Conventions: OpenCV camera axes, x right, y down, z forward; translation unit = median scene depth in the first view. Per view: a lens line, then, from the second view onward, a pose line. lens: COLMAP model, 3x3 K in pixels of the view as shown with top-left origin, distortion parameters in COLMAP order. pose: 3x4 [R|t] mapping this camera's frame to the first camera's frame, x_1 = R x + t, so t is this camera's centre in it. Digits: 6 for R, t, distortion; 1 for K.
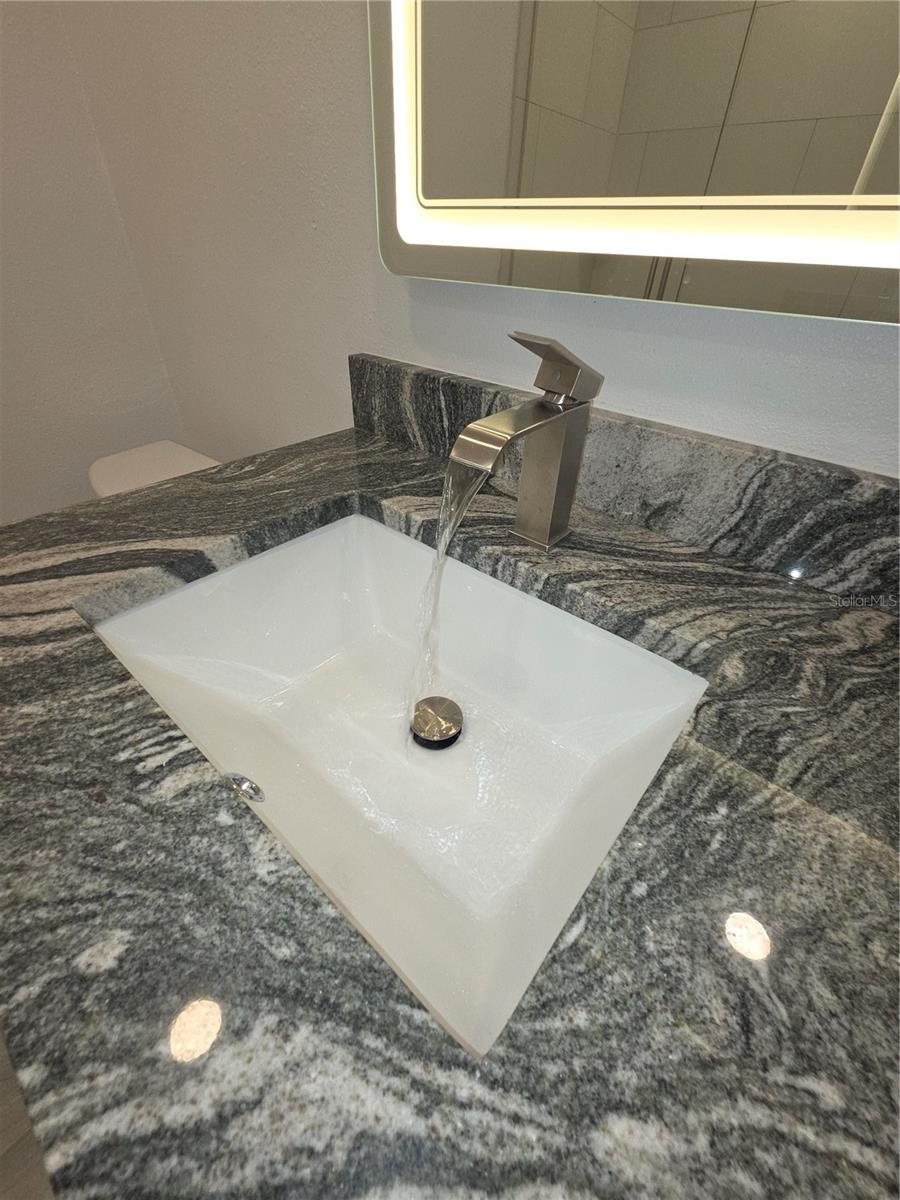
lens RADIAL K [[488.7, 0, 449.8], [0, 488.7, 598.6], [0, 0, 1]] dist [0.001332, 0.000109]
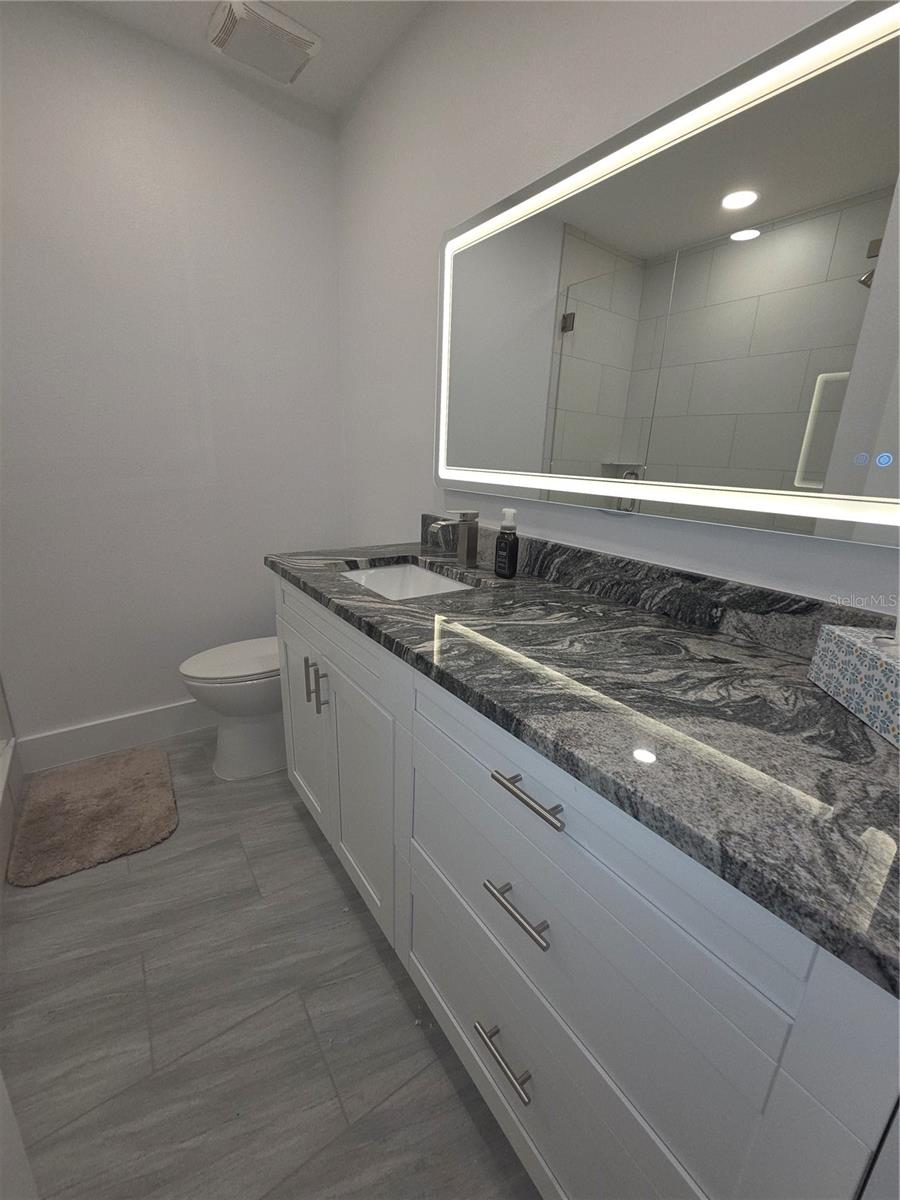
lens RADIAL K [[488.7, 0, 447.6], [0, 488.7, 599.9], [0, 0, 1]] dist [0.001332, 0.000109]
pose [[0.968745, 0.075186, -0.236388, 0.810716], [-0.153356, 0.930553, -0.332497, 1.080997], [0.194973, 0.358356, 0.912999, -1.648626]]
